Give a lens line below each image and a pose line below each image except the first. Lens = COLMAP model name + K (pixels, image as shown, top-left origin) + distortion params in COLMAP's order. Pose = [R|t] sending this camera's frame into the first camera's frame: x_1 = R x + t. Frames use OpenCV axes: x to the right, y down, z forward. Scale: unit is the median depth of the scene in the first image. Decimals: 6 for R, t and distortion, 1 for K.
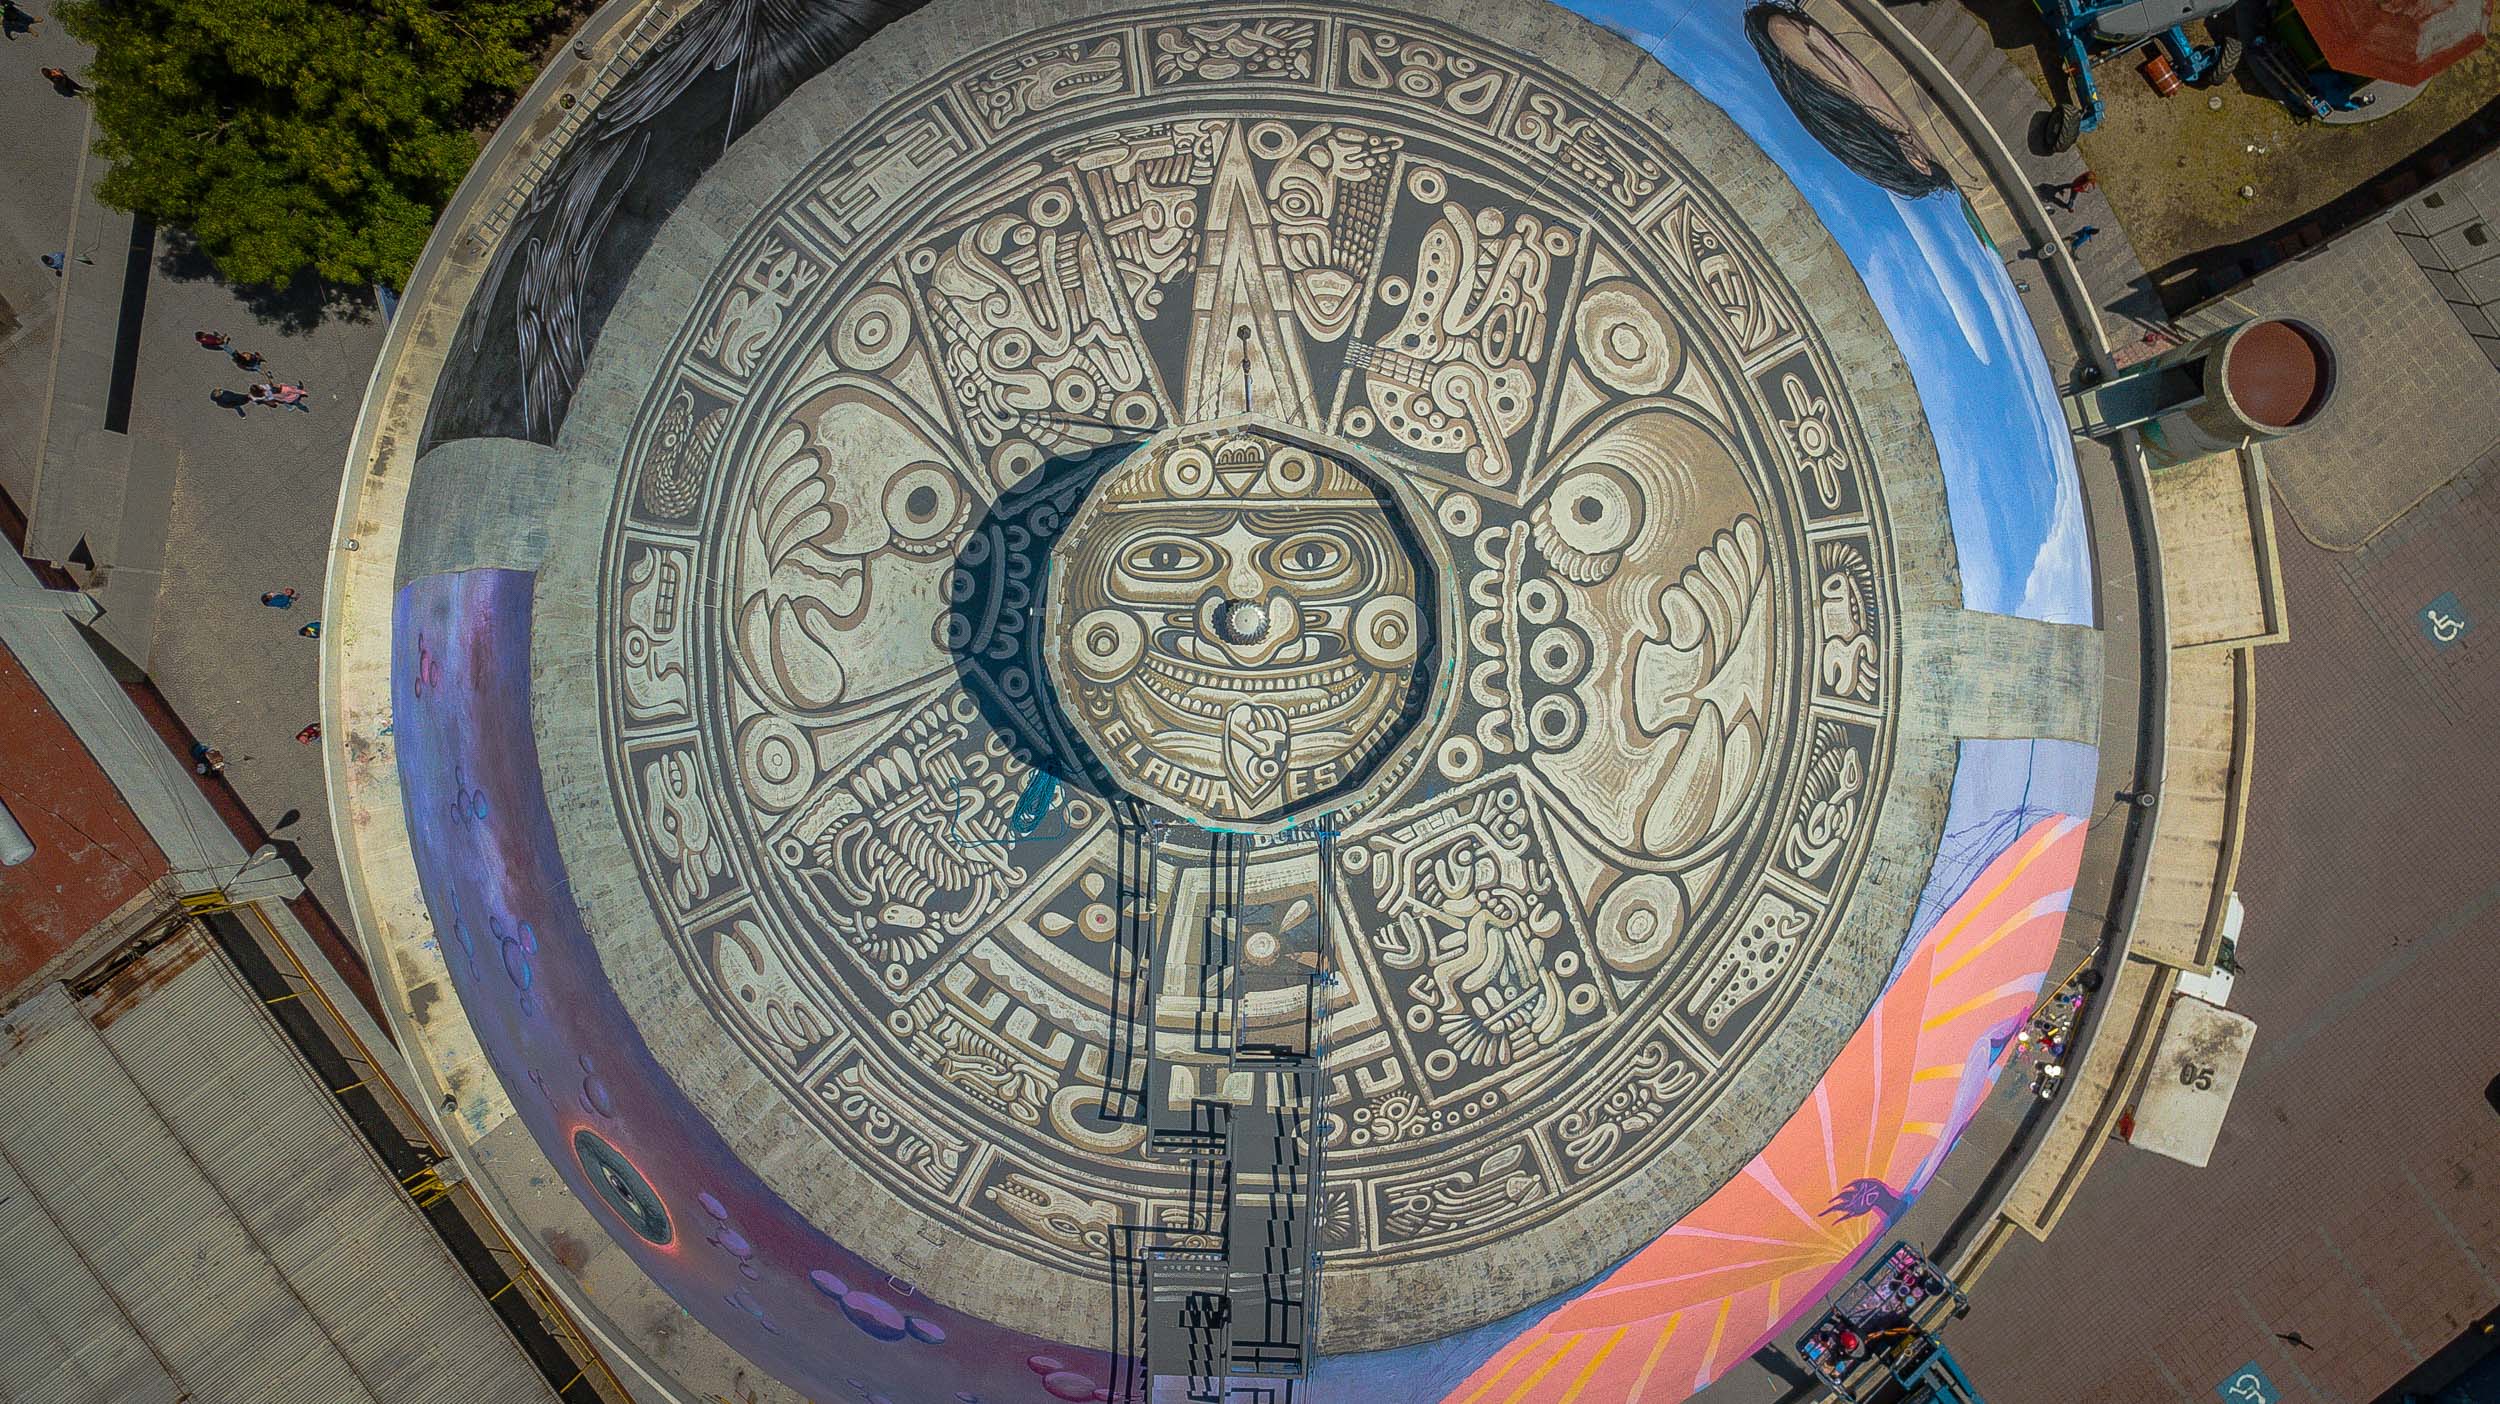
lens RADIAL K [[1934.8, 0, 1253.1], [0, 1934.8, 718.2], [0, 0, 1]] dist [-0.089131, 0.129442]
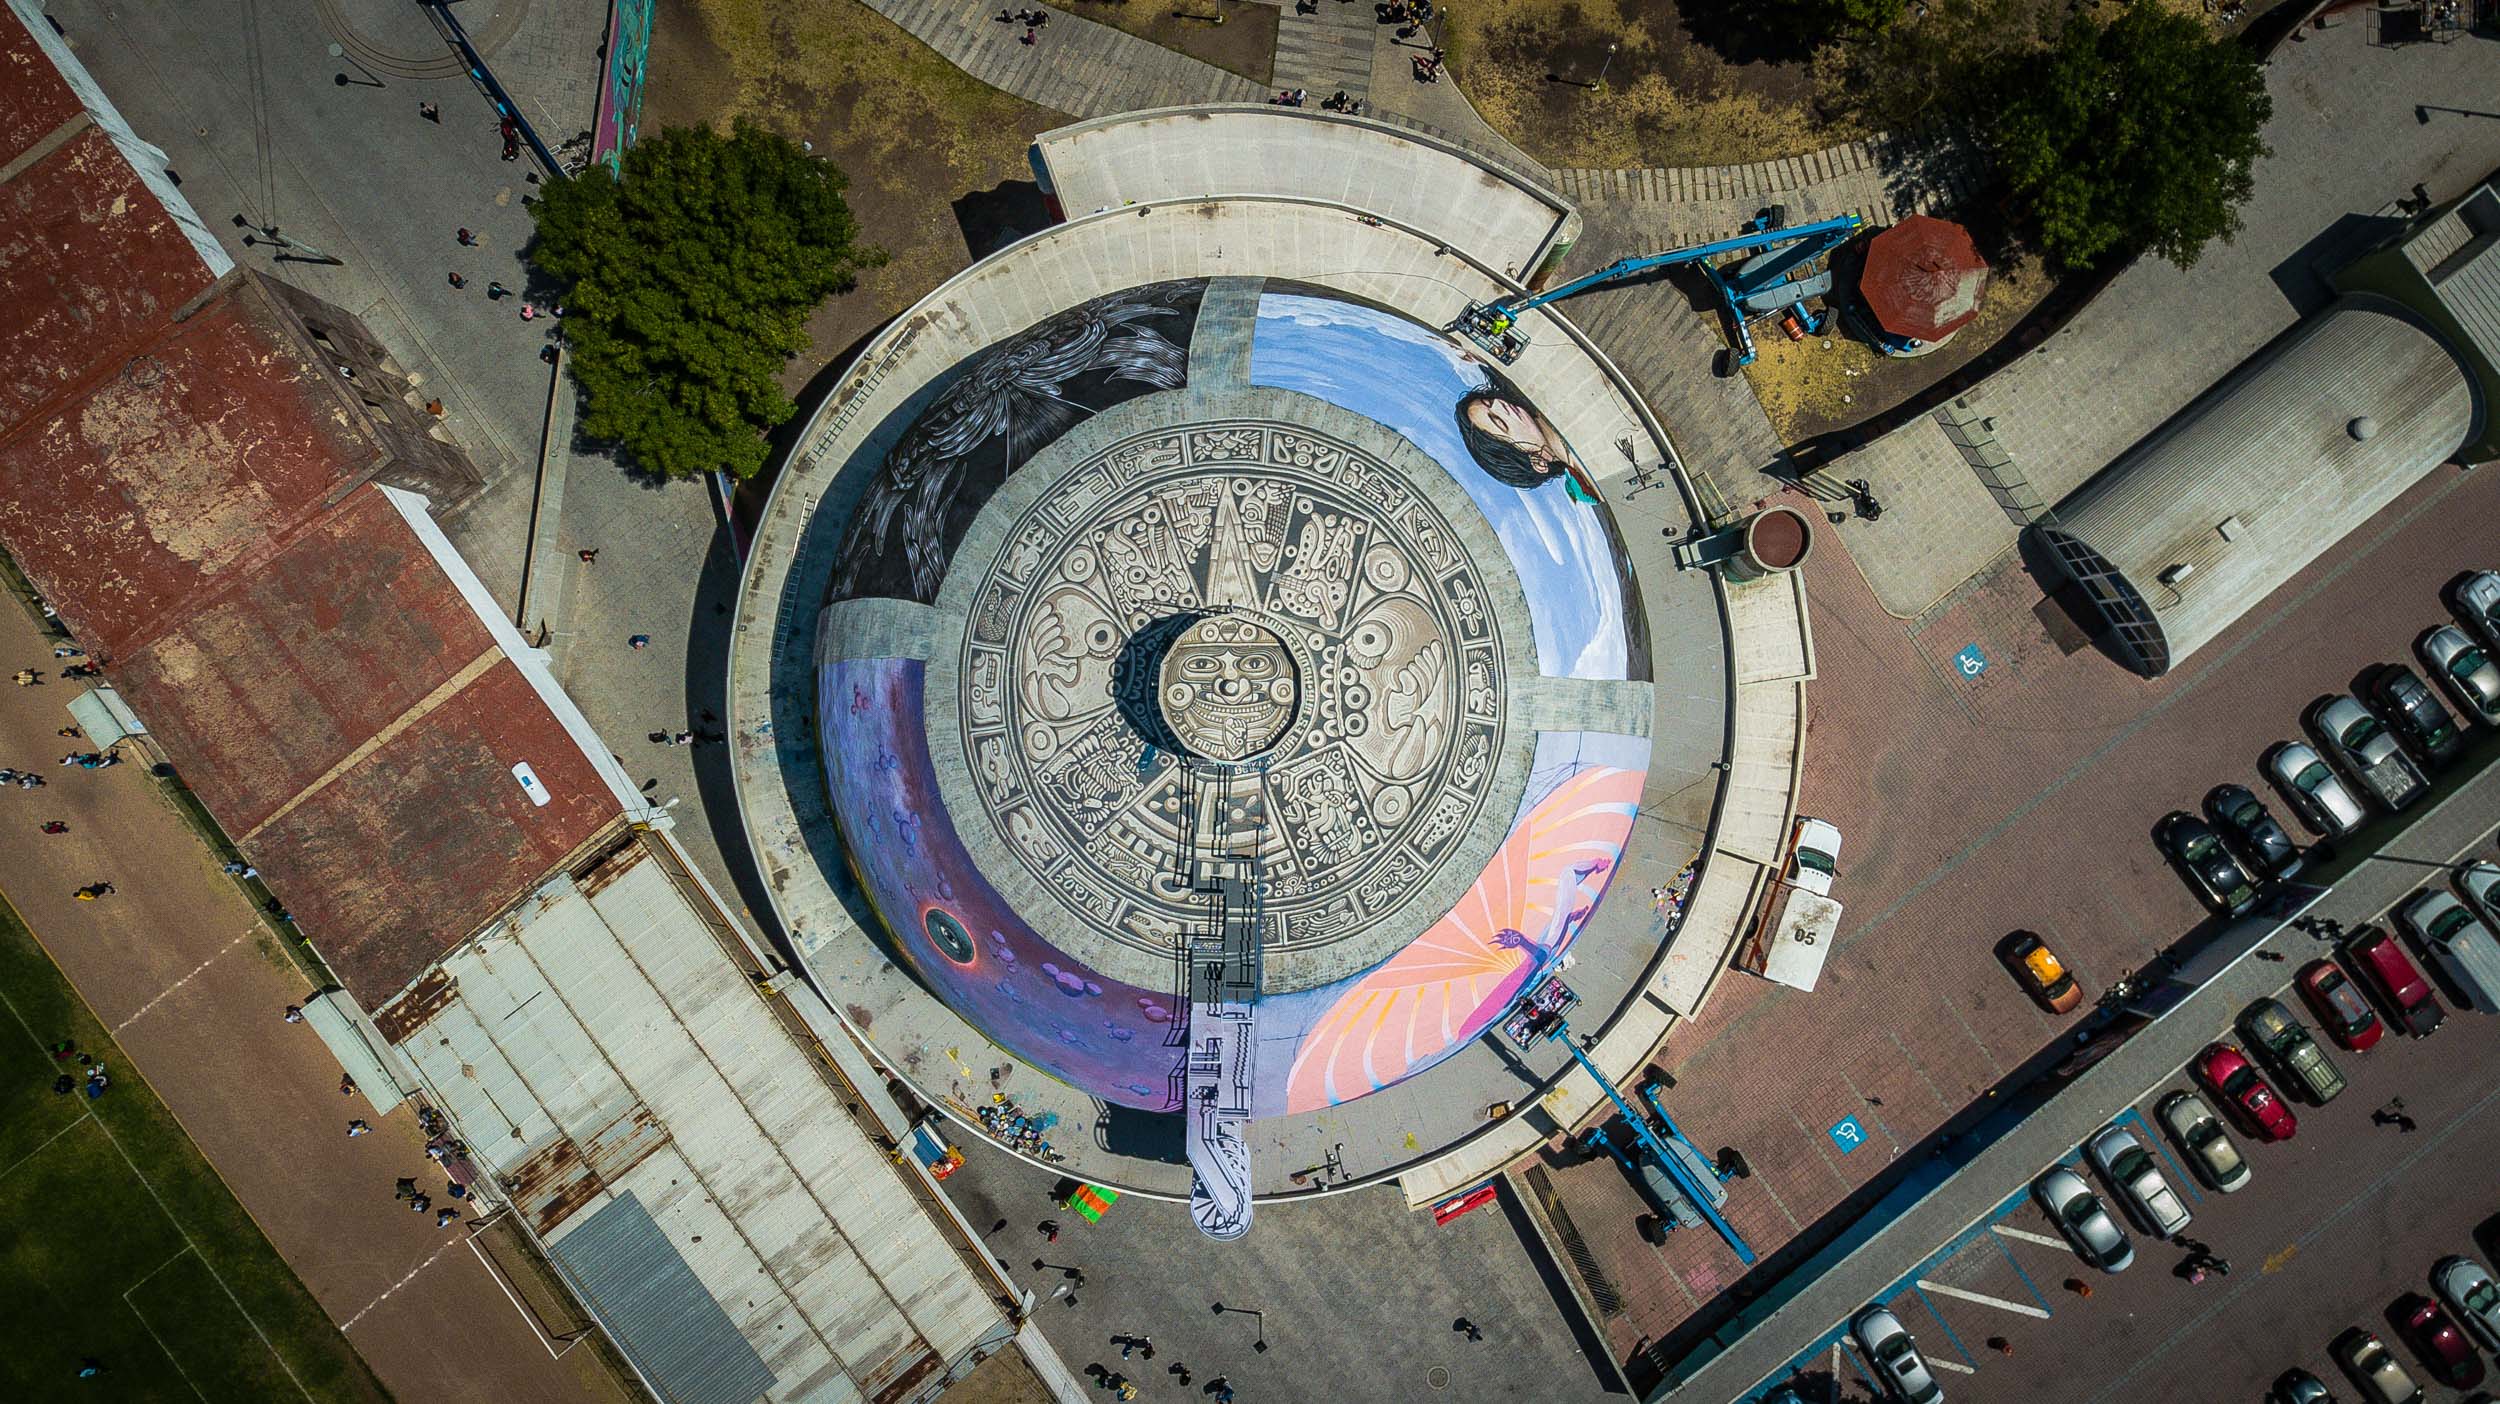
lens RADIAL K [[1882.8, 0, 1250.0], [0, 1882.8, 702.0], [0, 0, 1]] dist [0.003469, 0.001859]
pose [[0.999995, -0.001481, 0.002650, 0.013317], [0.001507, 0.999948, -0.010071, -0.002518], [-0.002635, 0.010075, 0.999946, -1.403213]]
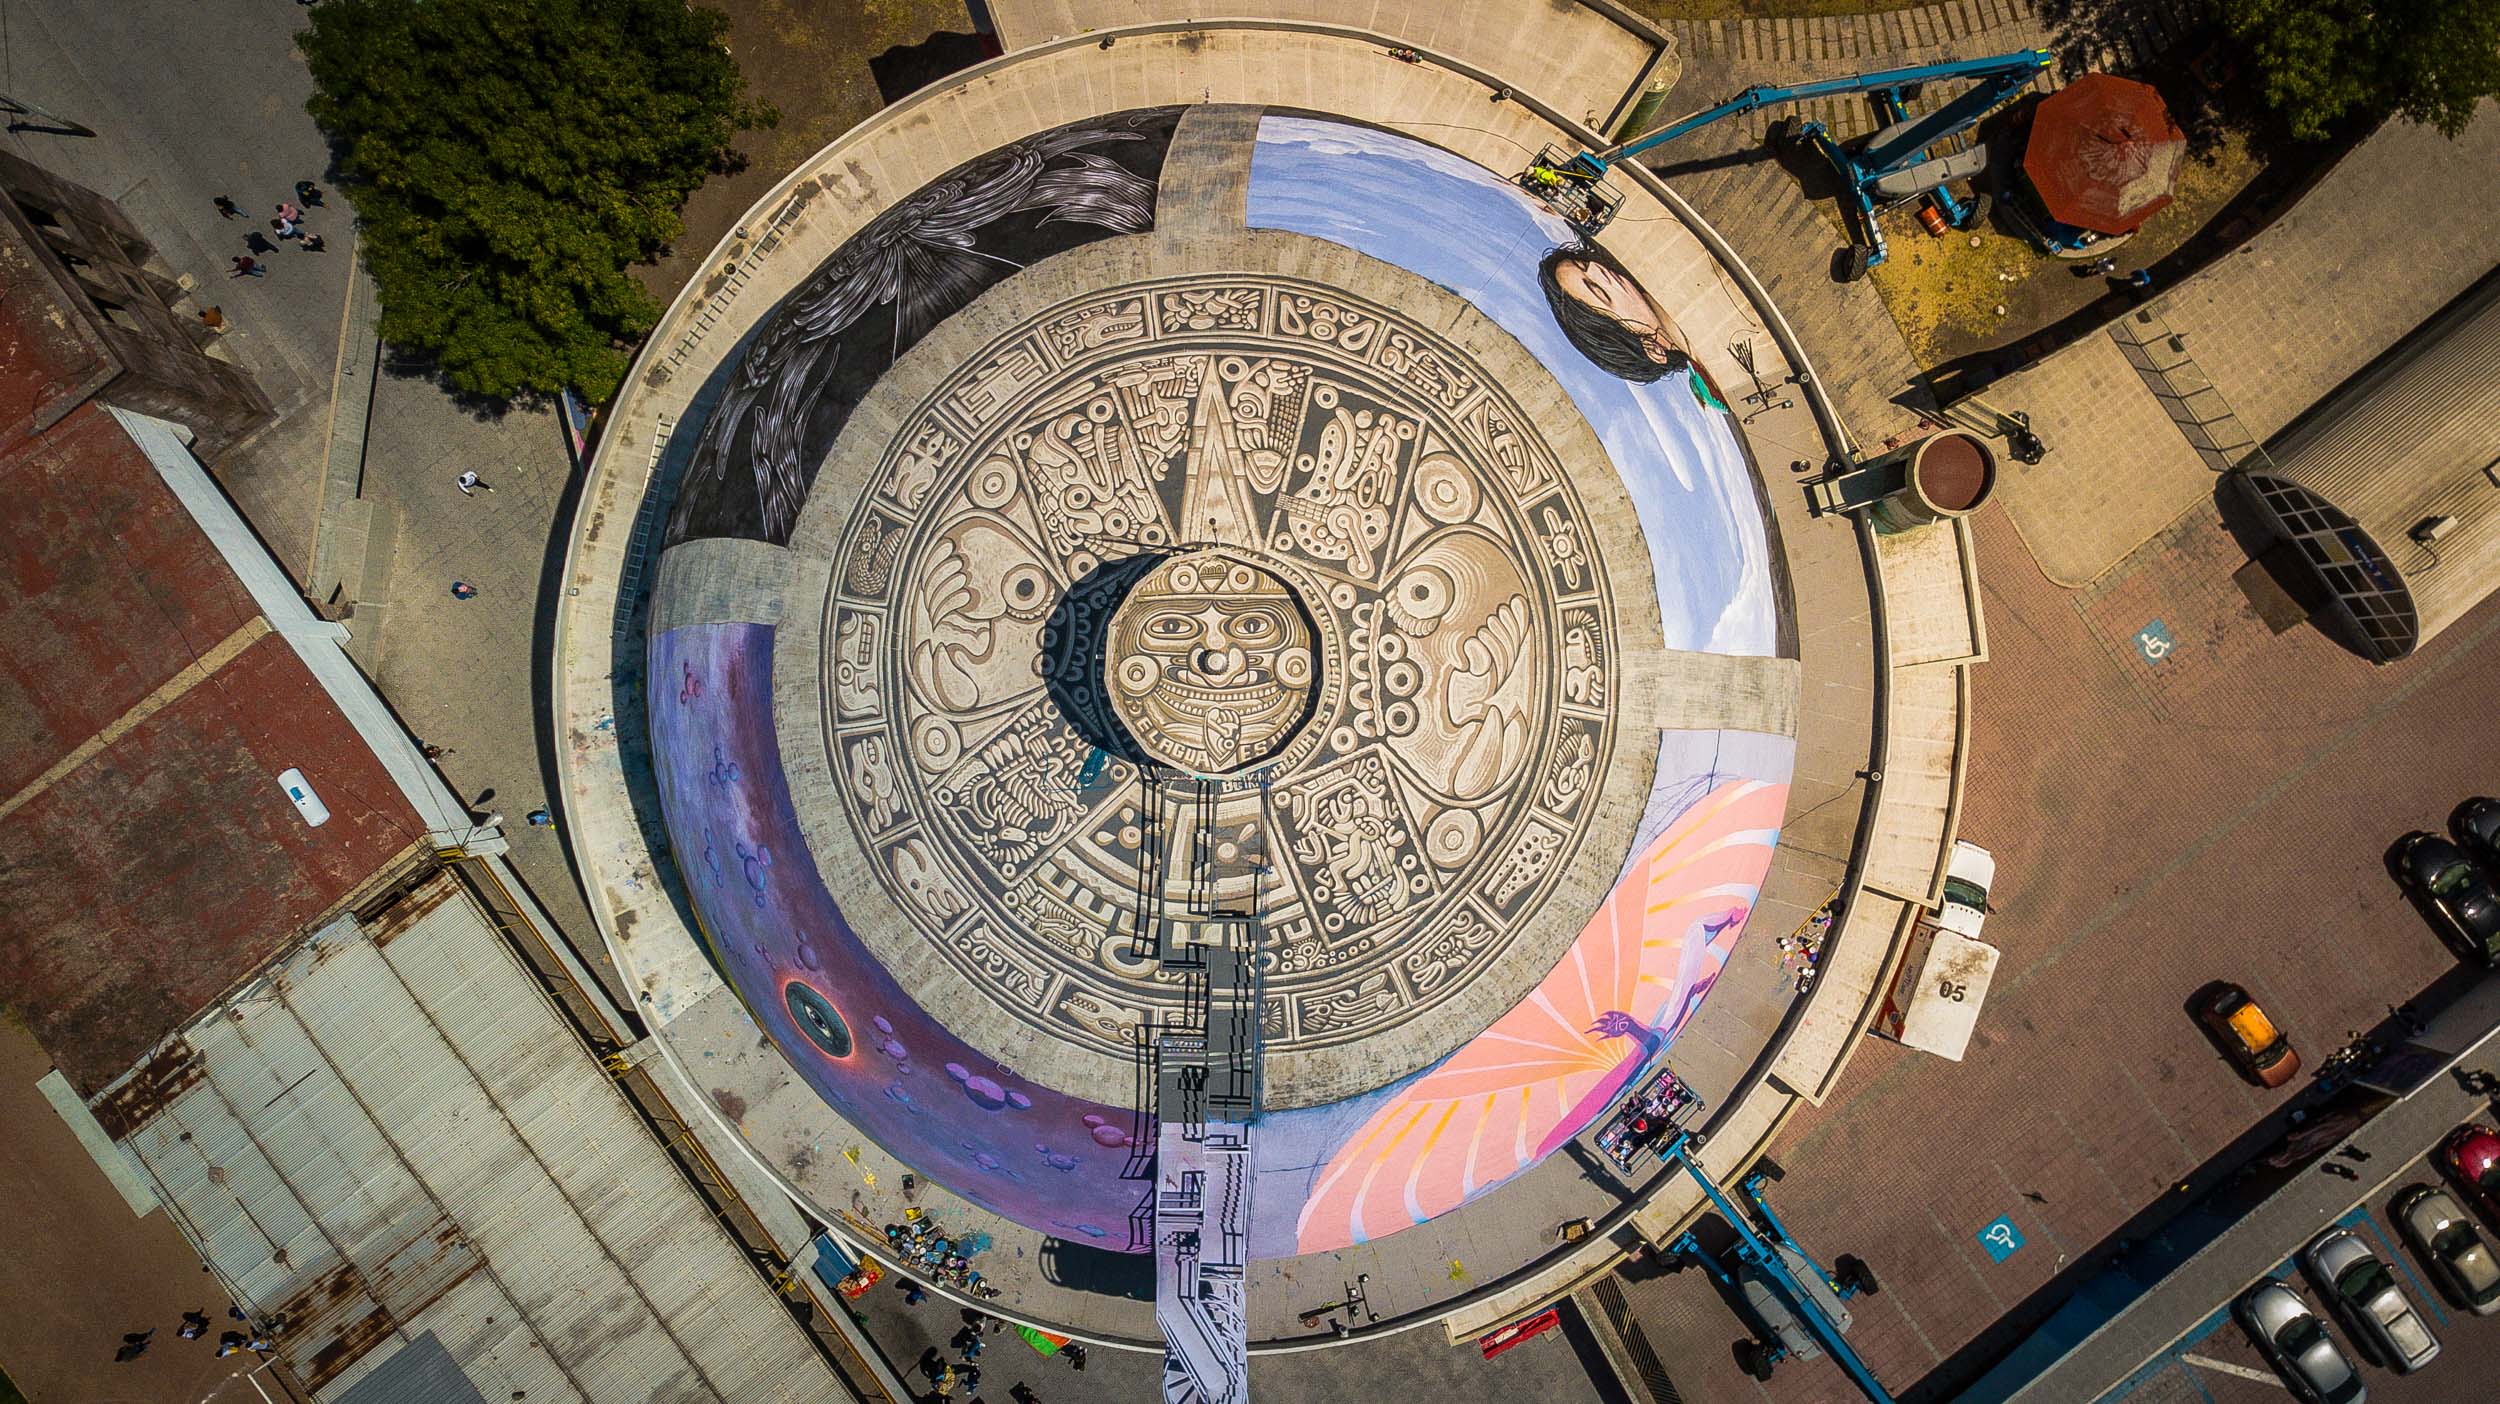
lens RADIAL K [[1881.4, 0, 1250.9], [0, 1881.4, 714.4], [0, 0, 1]] dist [0.003146, 0.006161]
pose [[0.999991, -0.000607, 0.004094, 0.018151], [0.000619, 0.999996, -0.002935, 0.003051], [-0.004093, 0.002937, 0.999987, -0.631705]]
